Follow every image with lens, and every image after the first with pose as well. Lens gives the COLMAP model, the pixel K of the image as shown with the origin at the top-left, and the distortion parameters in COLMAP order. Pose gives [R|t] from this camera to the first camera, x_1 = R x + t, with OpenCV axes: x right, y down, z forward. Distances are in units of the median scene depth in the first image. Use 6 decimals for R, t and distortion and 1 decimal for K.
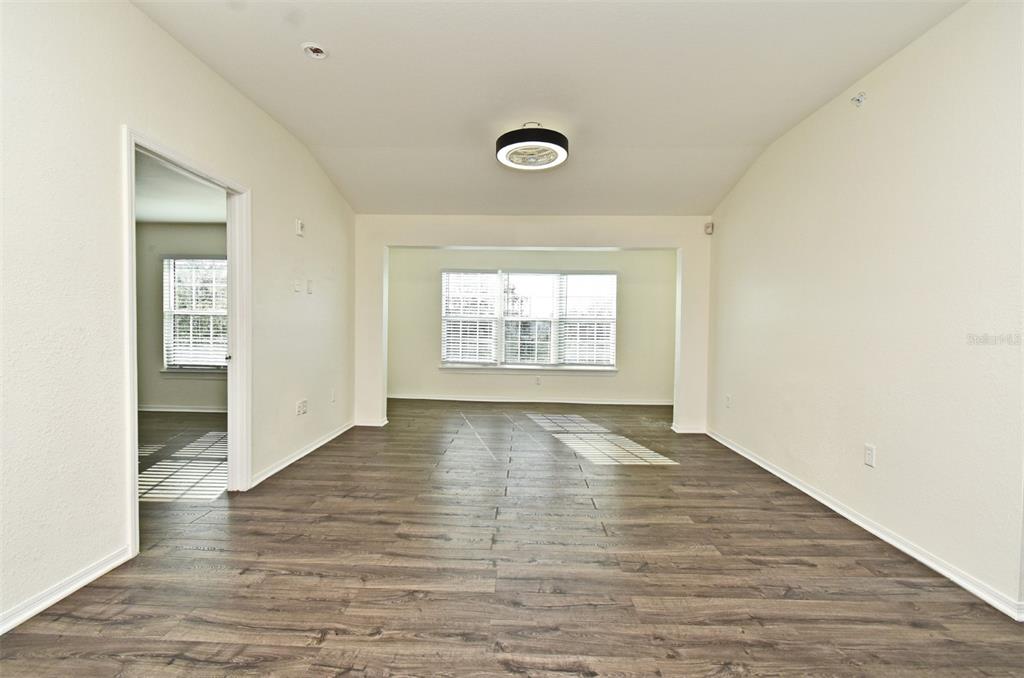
lens RADIAL K [[451.1, 0, 507.0], [0, 451.1, 337.1], [0, 0, 1]] dist [-0.000899, -0.000962]
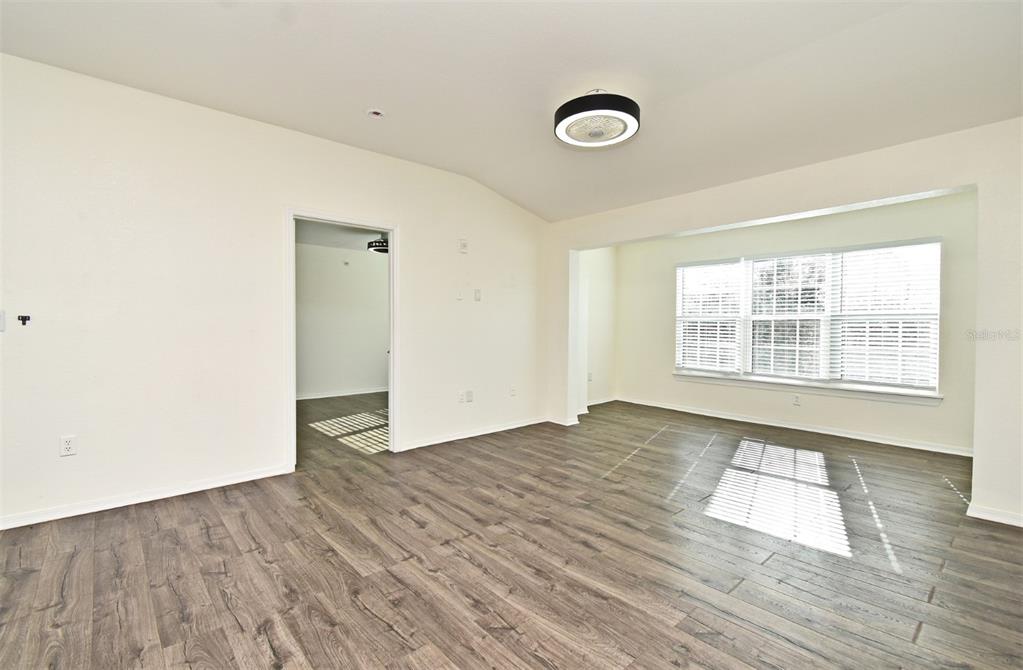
lens RADIAL K [[453.5, 0, 511.5], [0, 453.5, 335.0], [0, 0, 1]] dist [0.002390, -0.000059]
pose [[0.693595, 0.004997, -0.720348, 0.396644], [-0.012212, 0.999914, -0.004823, -0.002026], [0.720262, 0.012143, 0.693596, 0.202004]]
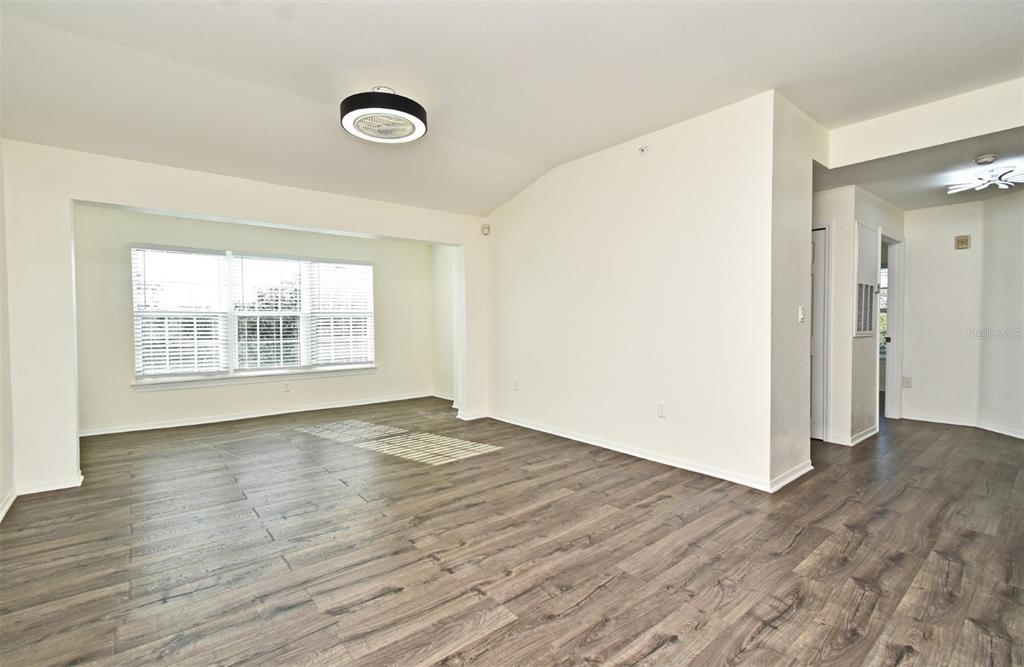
lens RADIAL K [[461.4, 0, 505.7], [0, 461.4, 328.4], [0, 0, 1]] dist [-0.000835, -0.000459]
pose [[0.755644, -0.029969, 0.654297, -0.254262], [0.033771, 0.999407, 0.006773, -0.006989], [-0.654112, 0.016978, 0.756207, 0.125931]]
